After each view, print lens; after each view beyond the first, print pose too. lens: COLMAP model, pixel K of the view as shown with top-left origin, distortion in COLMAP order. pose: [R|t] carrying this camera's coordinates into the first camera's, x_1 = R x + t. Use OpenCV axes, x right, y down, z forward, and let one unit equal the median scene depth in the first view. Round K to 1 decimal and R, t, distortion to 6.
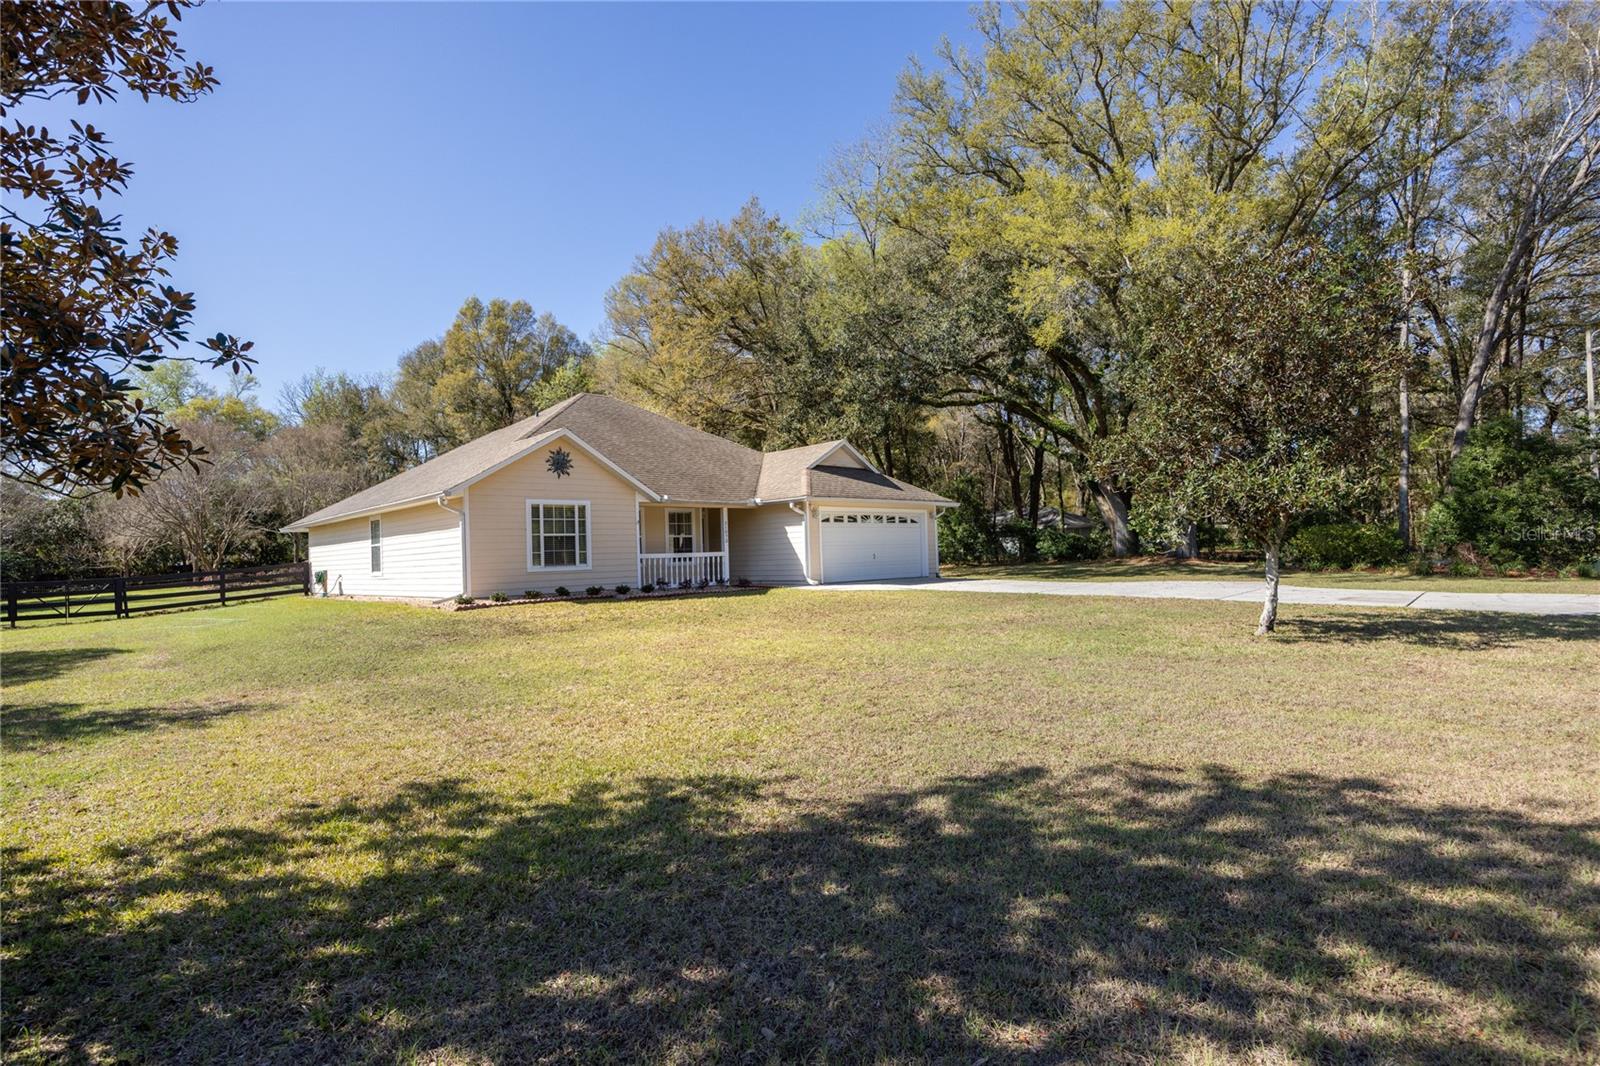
lens RADIAL K [[797.9, 0, 798.2], [0, 797.9, 543.6], [0, 0, 1]] dist [0.003996, 0.000394]
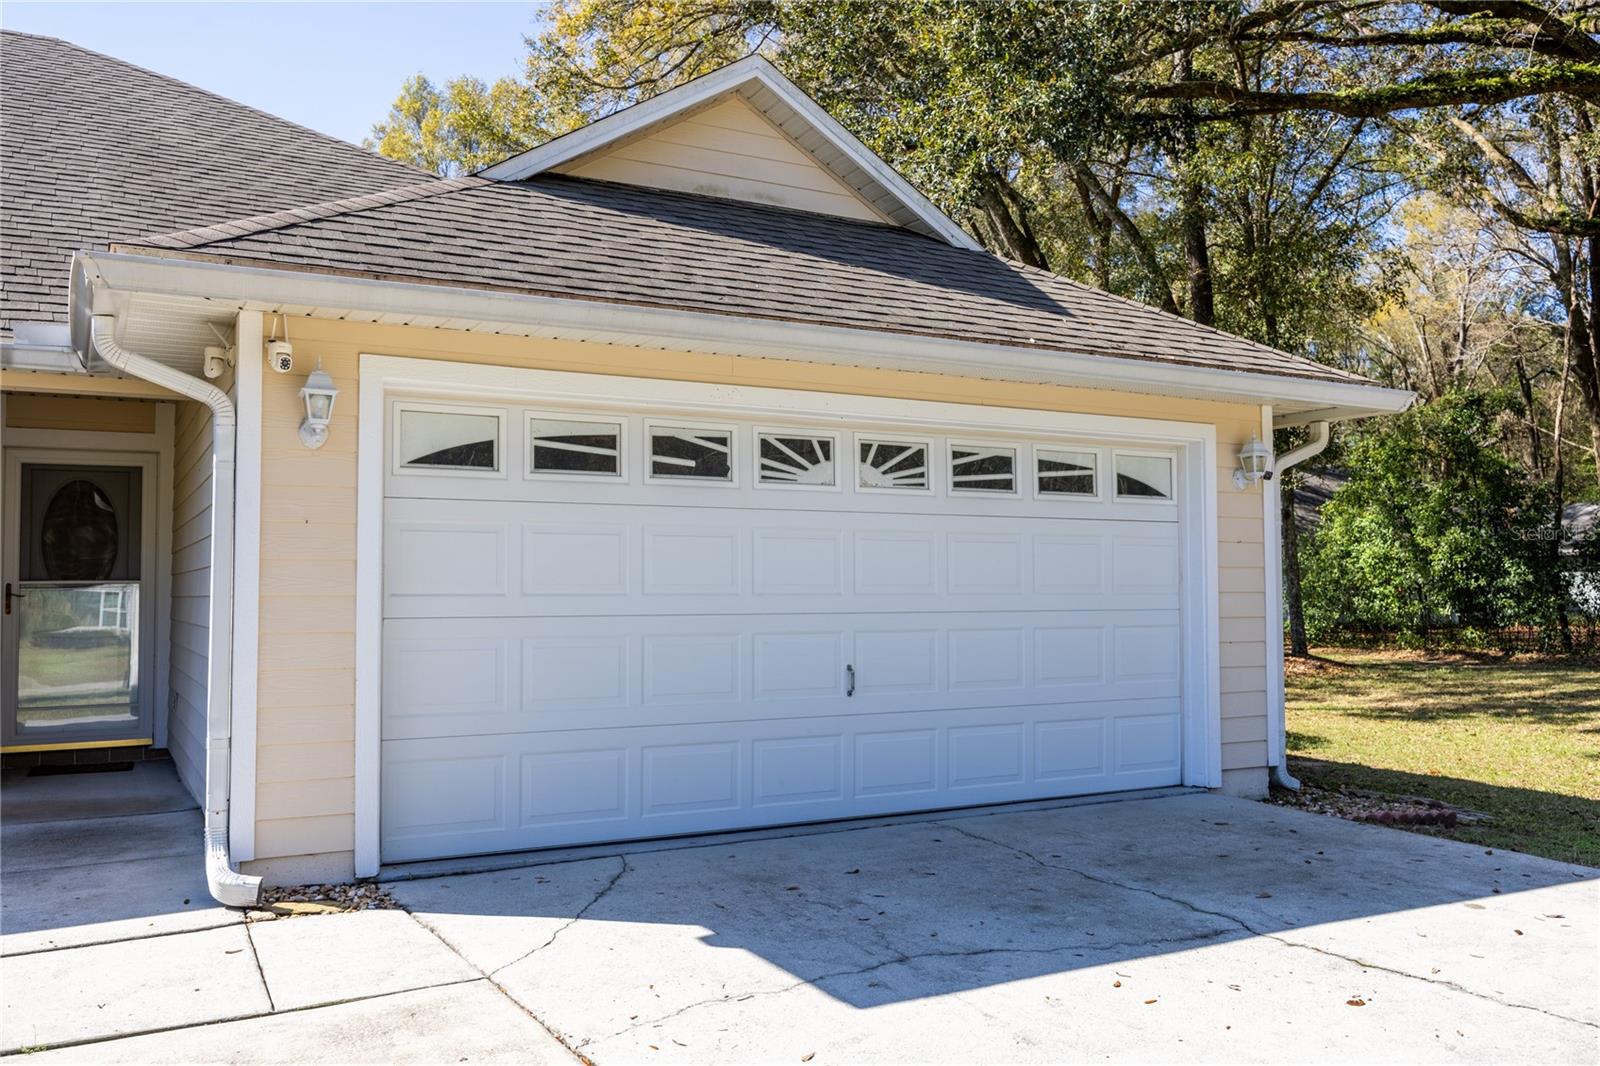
lens RADIAL K [[1341.7, 0, 806.1], [0, 1341.7, 540.5], [0, 0, 1]] dist [-0.011450, 0.004560]
pose [[0.967673, 0.017119, -0.251625, 0.136679], [-0.022185, 0.999604, -0.017311, -0.007567], [0.251229, 0.022333, 0.967670, 0.622955]]
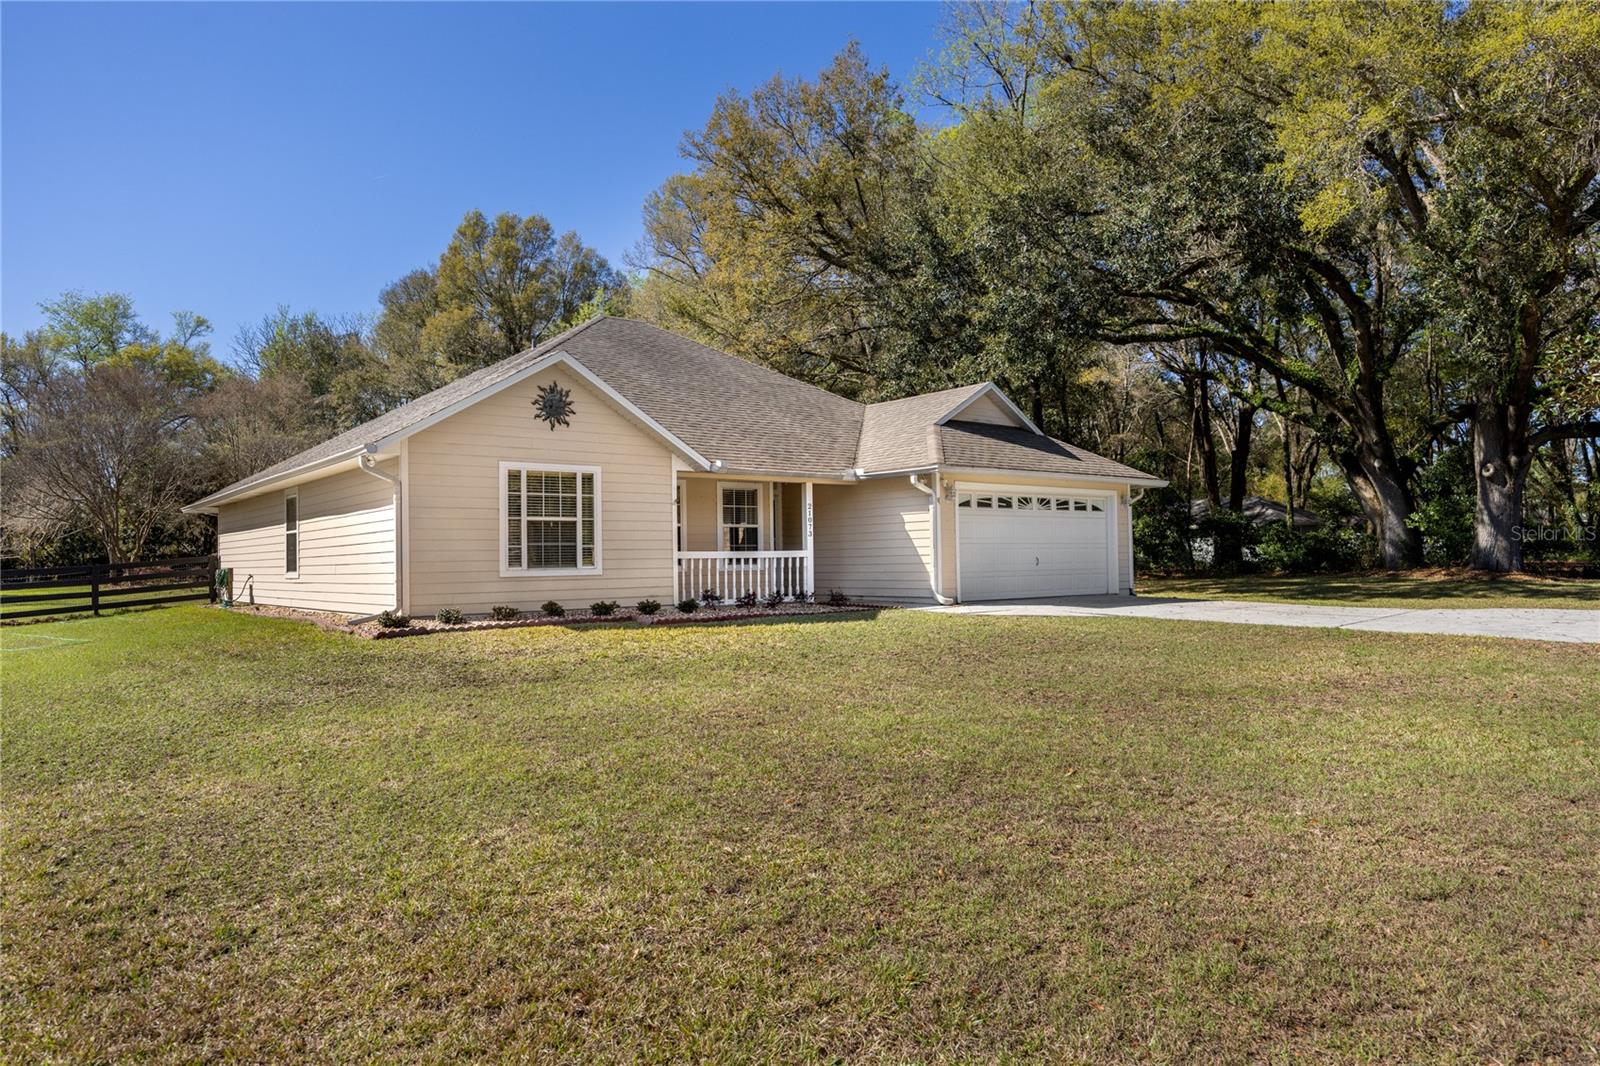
lens RADIAL K [[1028.1, 0, 811.7], [0, 1028.1, 531.4], [0, 0, 1]] dist [-0.005494, 0.000319]
pose [[0.996967, 0.014540, -0.076457, -0.020349], [-0.015333, 0.999834, -0.009796, 0.002440], [0.076302, 0.010939, 0.997025, 0.135595]]
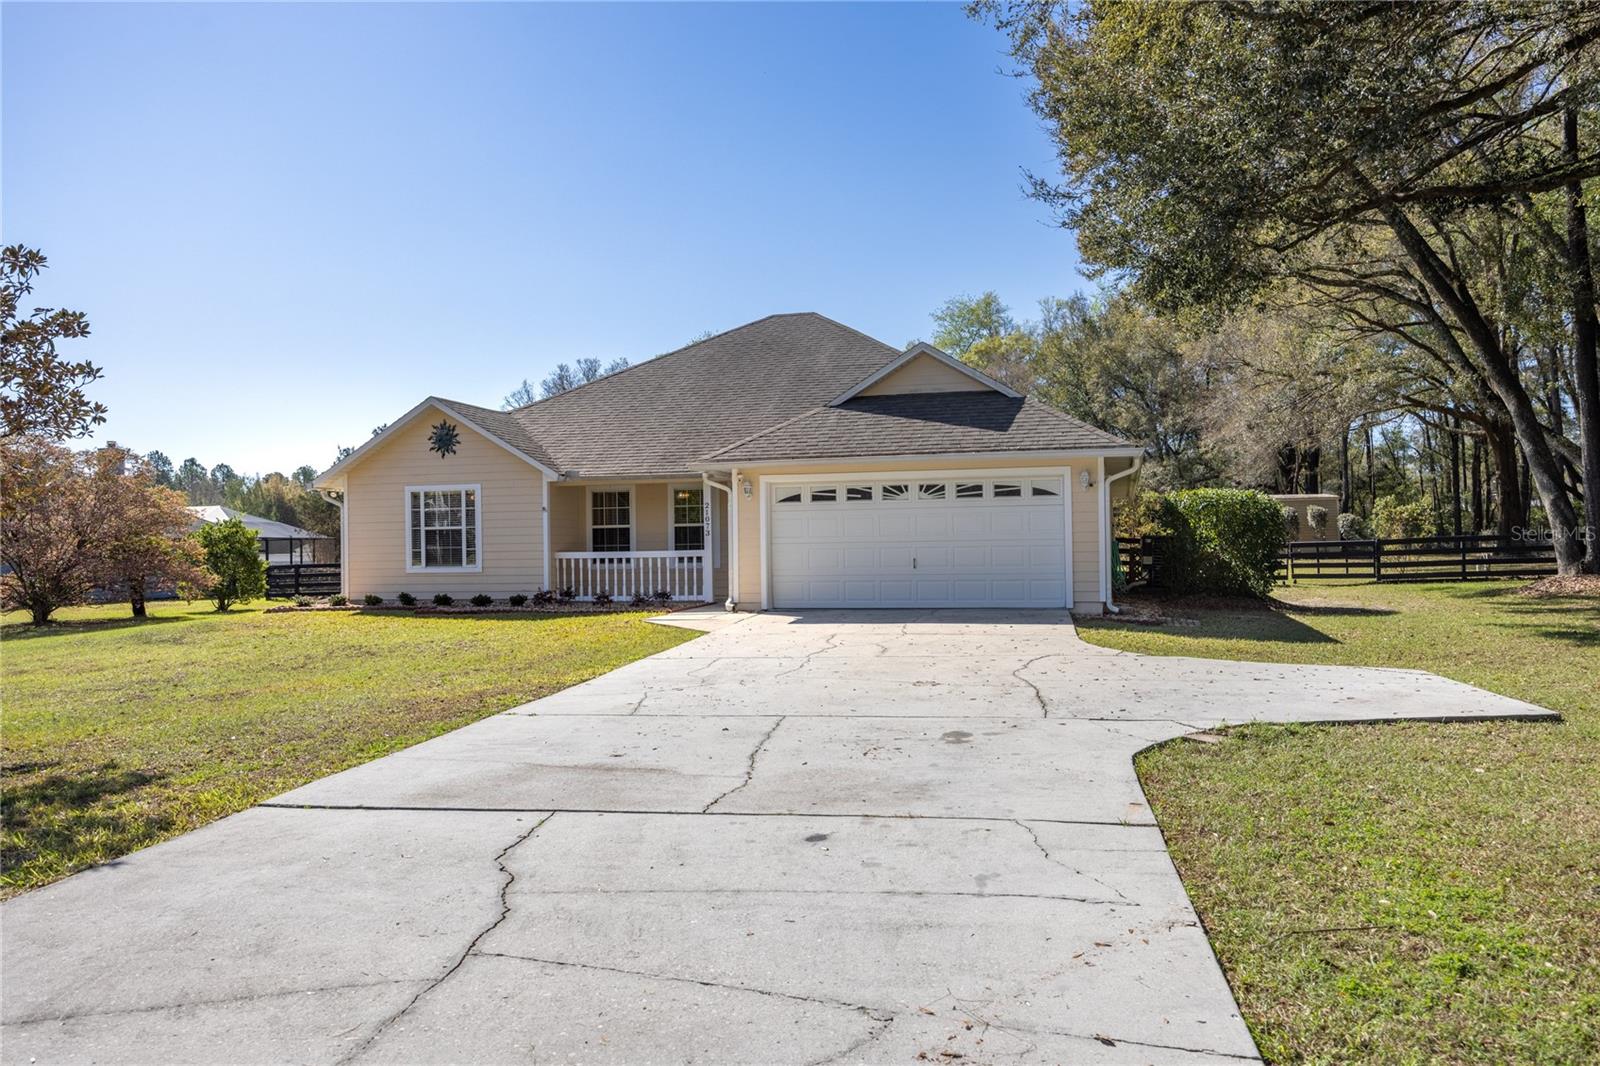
lens RADIAL K [[1213.4, 0, 797.9], [0, 1213.4, 529.7], [0, 0, 1]] dist [-0.005922, -0.004379]
pose [[0.522637, 0.008079, -0.852517, 0.636879], [0.011830, 0.999790, 0.016727, -0.017550], [0.852473, -0.018828, 0.522432, 0.448999]]
